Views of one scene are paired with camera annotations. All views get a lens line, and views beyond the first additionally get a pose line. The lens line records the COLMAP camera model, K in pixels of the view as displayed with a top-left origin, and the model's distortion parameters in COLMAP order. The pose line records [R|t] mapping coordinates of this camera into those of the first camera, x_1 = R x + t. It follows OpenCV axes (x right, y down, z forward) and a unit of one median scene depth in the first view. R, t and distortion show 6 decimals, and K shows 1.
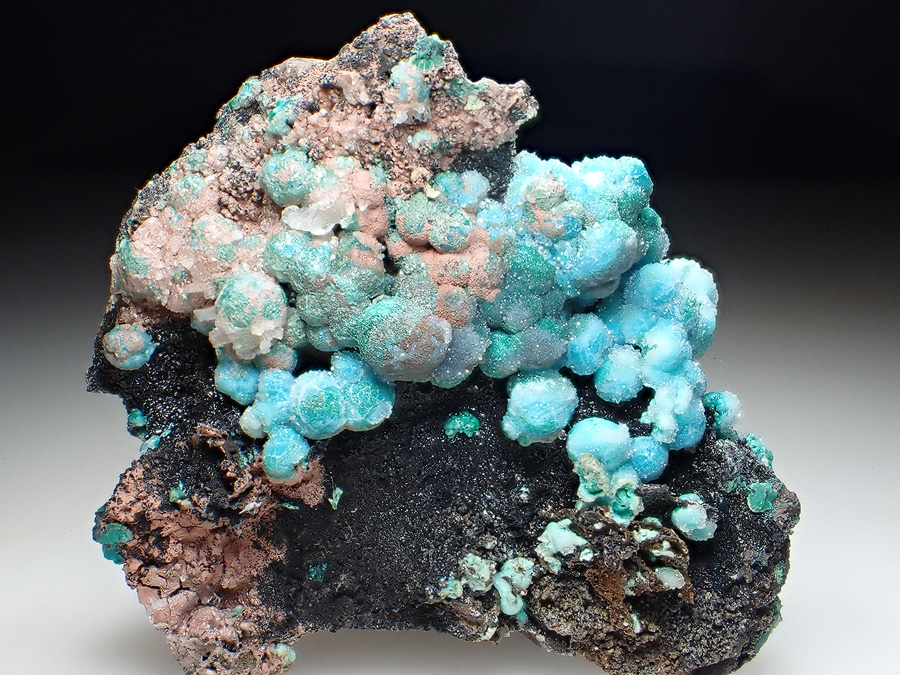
lens RADIAL K [[1195.3, 0, 454.4], [0, 1195.3, 341.5], [0, 0, 1]] dist [-0.031696, 0.000000]
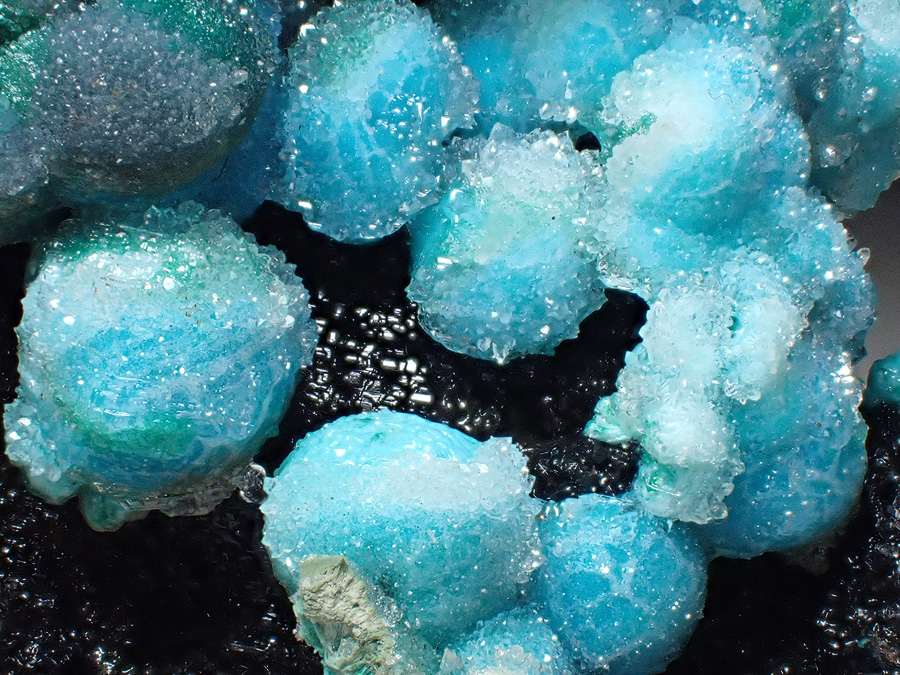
lens RADIAL K [[2483.2, 0, 452.5], [0, 2483.2, 336.2], [0, 0, 1]] dist [0.026412, 0.000000]
pose [[0.999587, 0.006744, -0.027941, 0.144565], [-0.007746, 0.999325, -0.035897, 0.066444], [0.027680, 0.036099, 0.998965, 0.503622]]
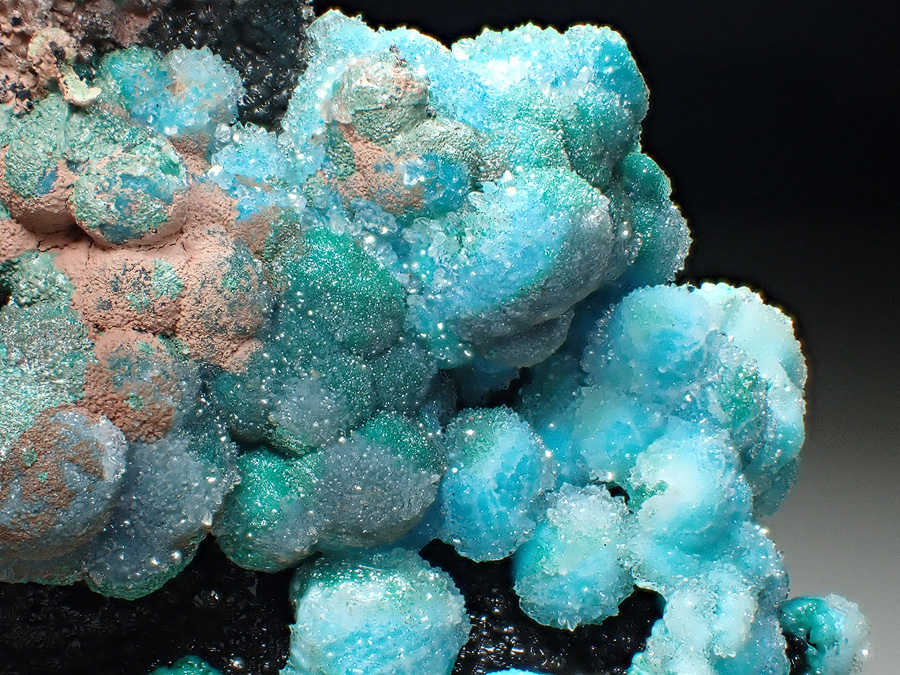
lens RADIAL K [[1847.6, 0, 443.5], [0, 1847.6, 337.6], [0, 0, 1]] dist [-0.038435, 0.000000]
pose [[0.998733, -0.004988, 0.050084, 0.064725], [0.009376, 0.996097, -0.087763, 0.007845], [-0.049451, 0.088122, 0.994881, 0.386329]]
